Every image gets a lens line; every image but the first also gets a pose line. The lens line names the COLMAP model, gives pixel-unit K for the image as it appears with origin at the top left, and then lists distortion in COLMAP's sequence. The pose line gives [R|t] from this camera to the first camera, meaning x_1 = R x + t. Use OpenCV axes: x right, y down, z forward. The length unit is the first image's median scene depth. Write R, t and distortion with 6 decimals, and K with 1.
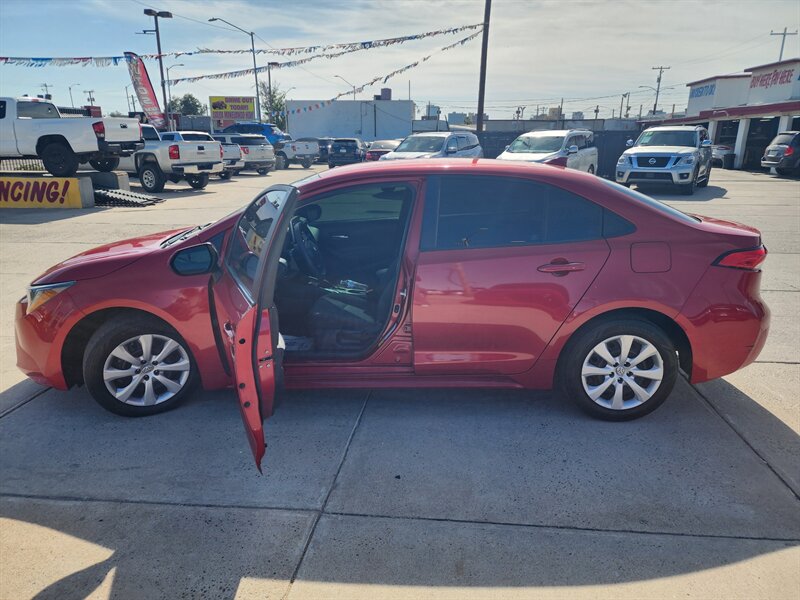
lens RADIAL K [[534.0, 0, 395.6], [0, 534.0, 296.8], [0, 0, 1]] dist [0.071052, -0.065817]
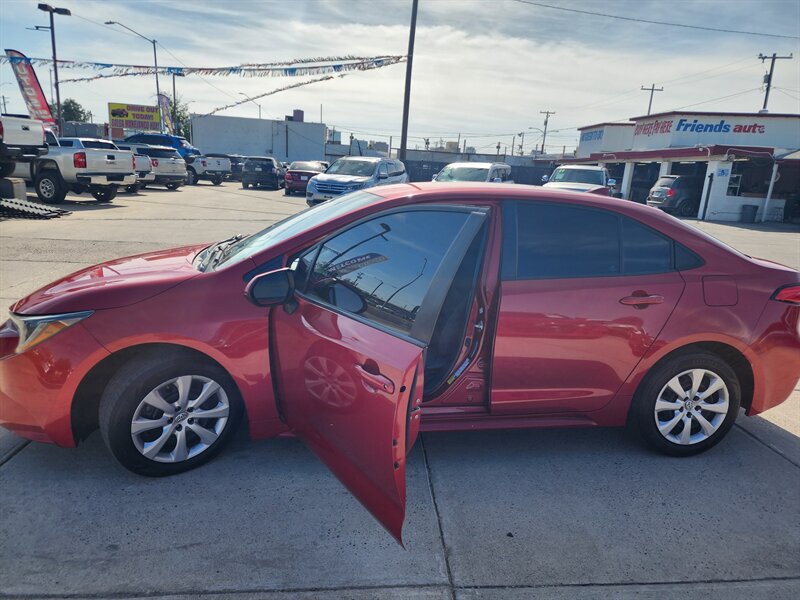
lens RADIAL K [[532.3, 0, 398.3], [0, 532.3, 298.6], [0, 0, 1]] dist [0.071806, -0.063369]
pose [[0.981629, 0.010677, 0.190499, -0.056238], [-0.003131, 0.999200, -0.039866, -0.003088], [-0.190772, 0.038537, 0.980878, 0.023229]]
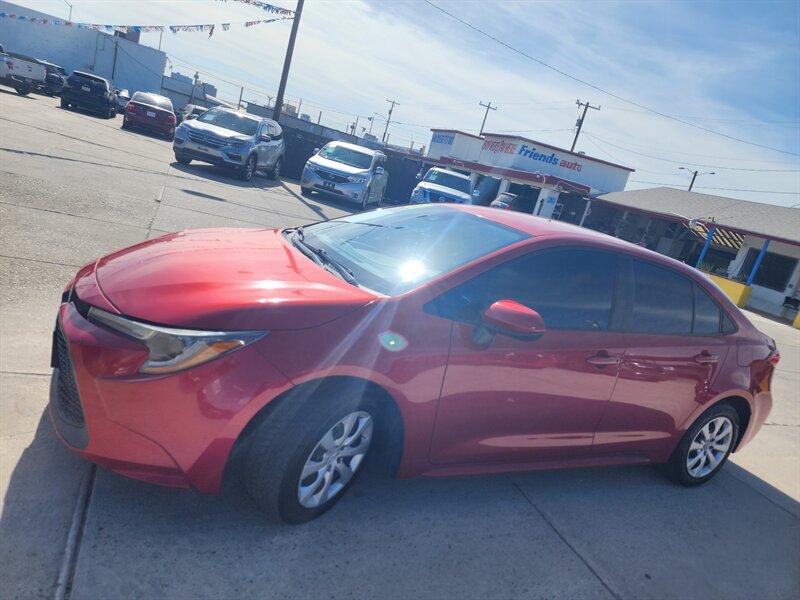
lens RADIAL K [[531.7, 0, 405.6], [0, 531.7, 301.0], [0, 0, 1]] dist [0.083775, -0.078579]
pose [[0.843268, 0.112309, 0.525629, -0.150551], [-0.125815, 0.992002, -0.010110, -0.015162], [-0.522561, -0.057607, 0.850654, 0.067313]]
